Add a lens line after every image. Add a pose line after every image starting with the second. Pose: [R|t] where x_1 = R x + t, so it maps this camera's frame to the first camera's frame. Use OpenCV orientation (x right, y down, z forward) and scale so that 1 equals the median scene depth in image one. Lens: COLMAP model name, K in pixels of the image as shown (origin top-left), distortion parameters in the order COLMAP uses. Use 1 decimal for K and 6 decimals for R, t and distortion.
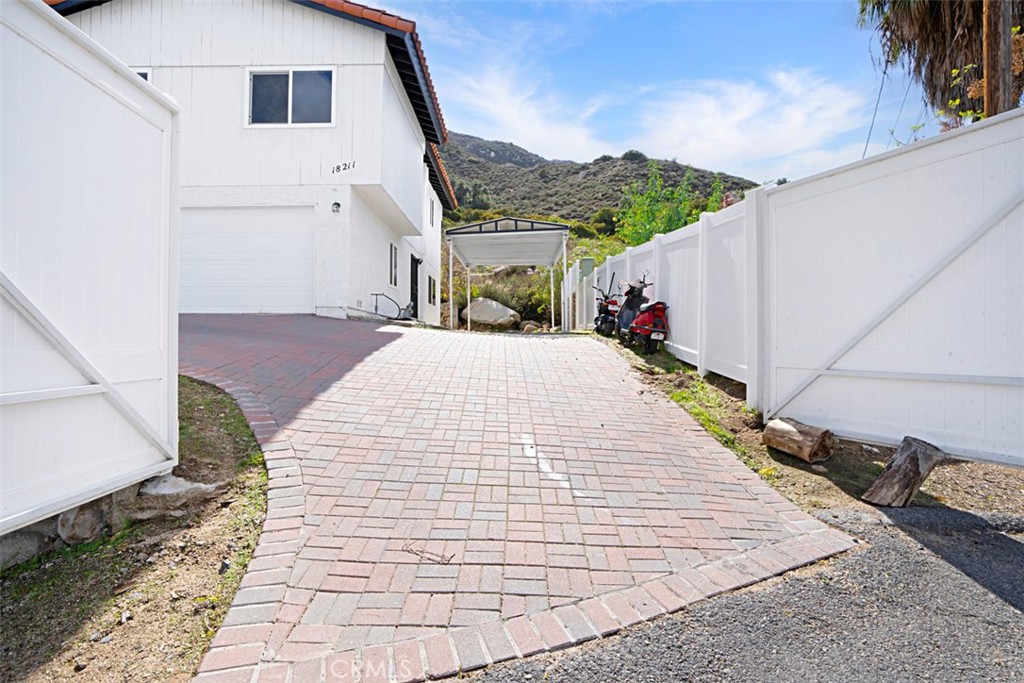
lens RADIAL K [[468.2, 0, 516.3], [0, 468.2, 338.8], [0, 0, 1]] dist [-0.034484, 0.005284]
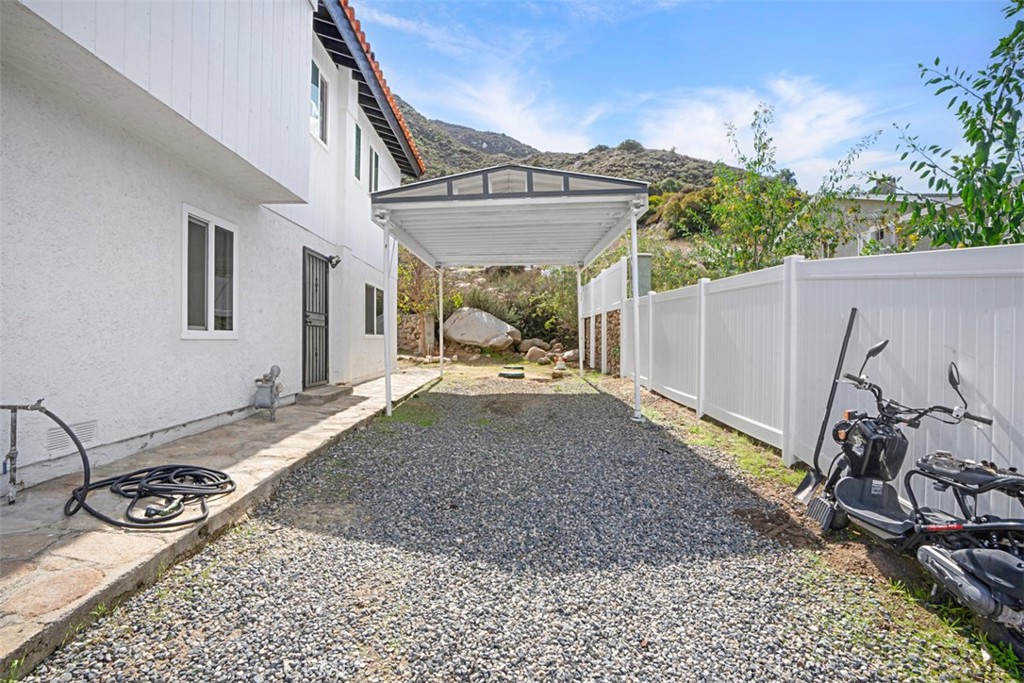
lens RADIAL K [[468.2, 0, 517.1], [0, 468.2, 336.8], [0, 0, 1]] dist [-0.034484, 0.005284]
pose [[0.999830, 0.000236, 0.018454, -0.010359], [-0.000439, 0.999939, 0.011033, -0.050907], [-0.018450, -0.011039, 0.999769, 0.279747]]
